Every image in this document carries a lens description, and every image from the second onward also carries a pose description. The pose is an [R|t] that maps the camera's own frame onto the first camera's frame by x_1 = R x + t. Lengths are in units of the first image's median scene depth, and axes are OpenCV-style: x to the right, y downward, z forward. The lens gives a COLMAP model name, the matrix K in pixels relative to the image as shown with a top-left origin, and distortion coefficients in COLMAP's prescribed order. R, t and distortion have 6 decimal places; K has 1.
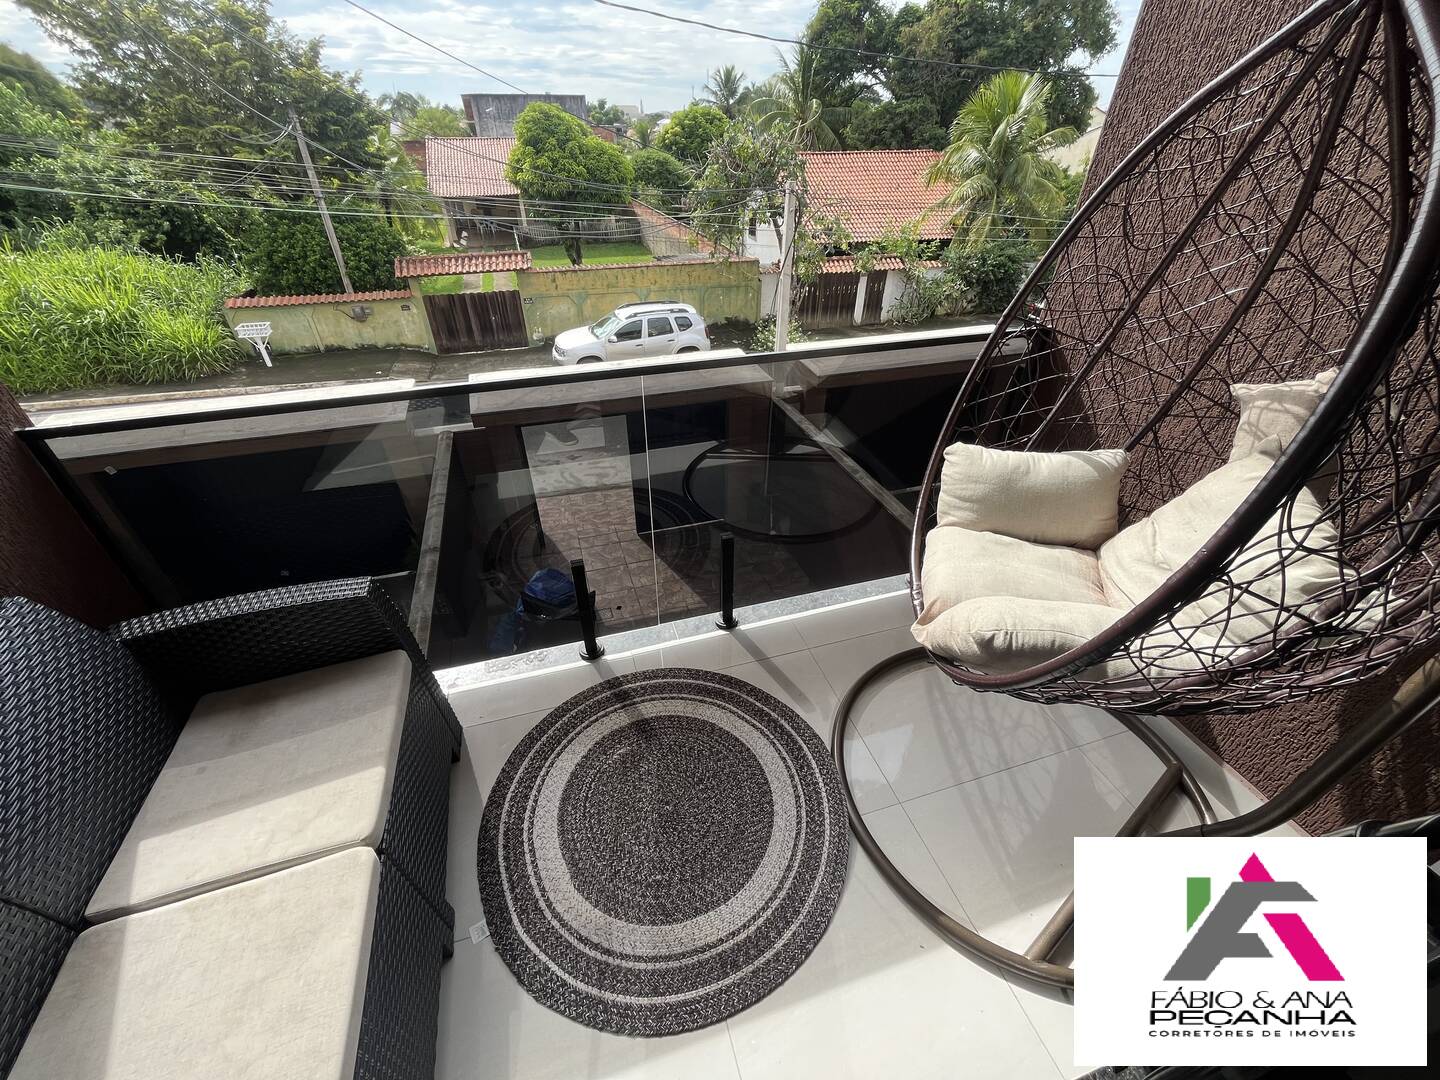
lens RADIAL K [[583.9, 0, 716.4], [0, 583.9, 541.6], [0, 0, 1]] dist [-0.003580, 0.000872]
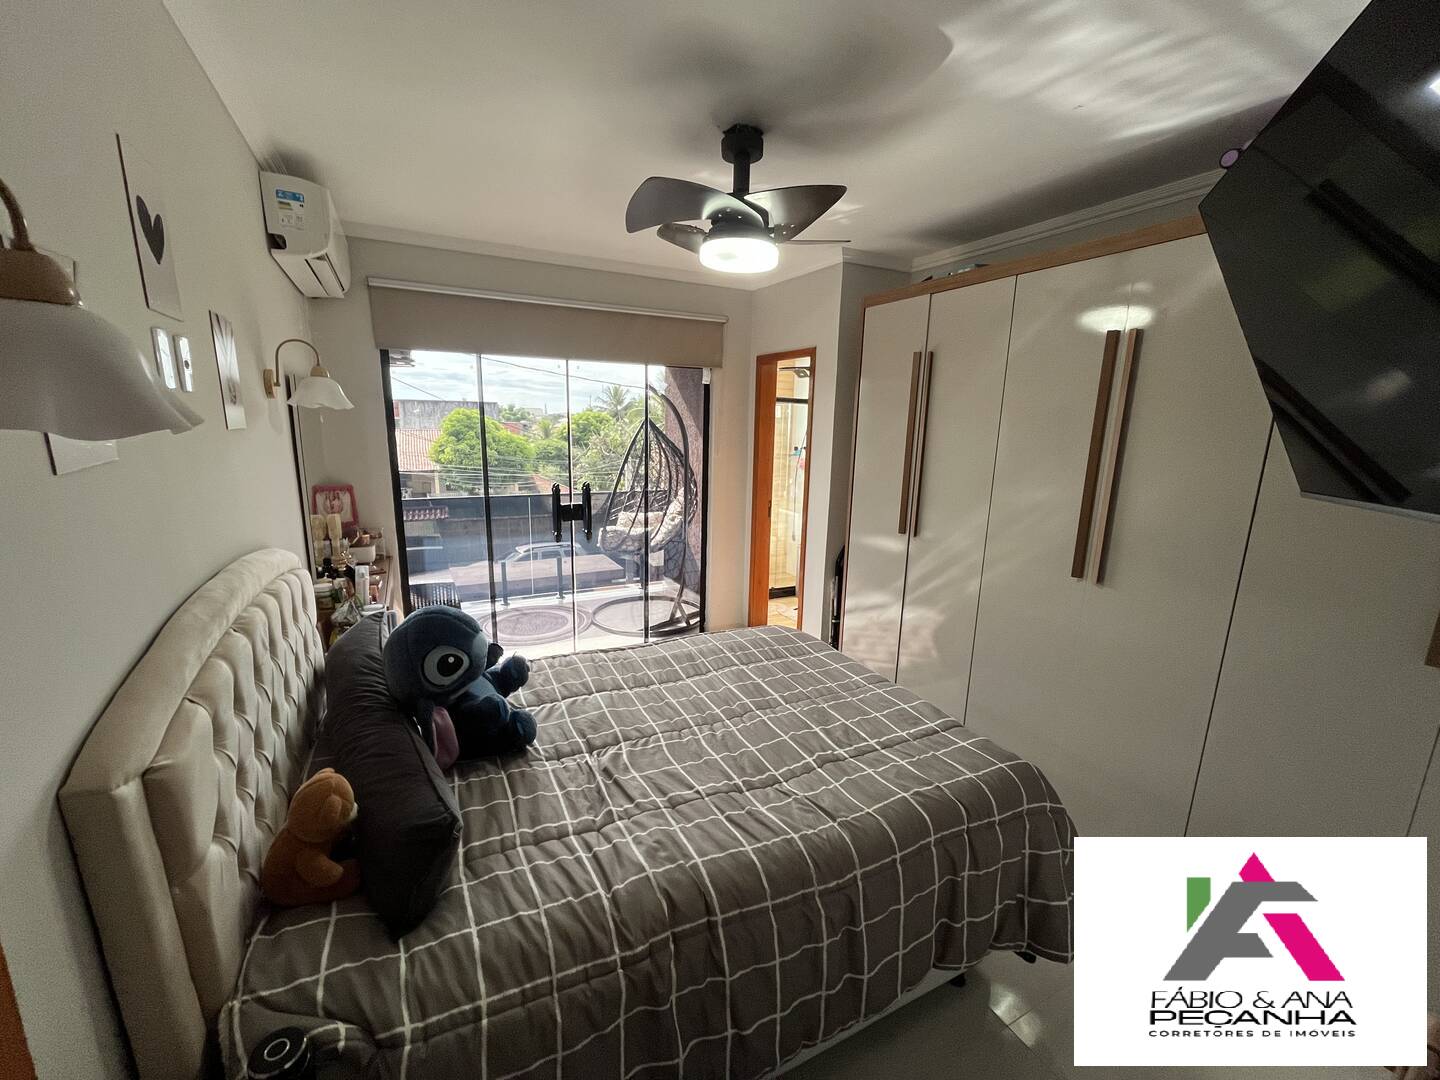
lens RADIAL K [[583.9, 0, 716.4], [0, 583.9, 541.6], [0, 0, 1]] dist [-0.003580, 0.000872]
pose [[0.984603, -0.019234, 0.173745, 0.025167], [0.088529, 0.911906, -0.400737, 0.100493], [-0.150731, 0.409948, 0.899568, -0.150871]]
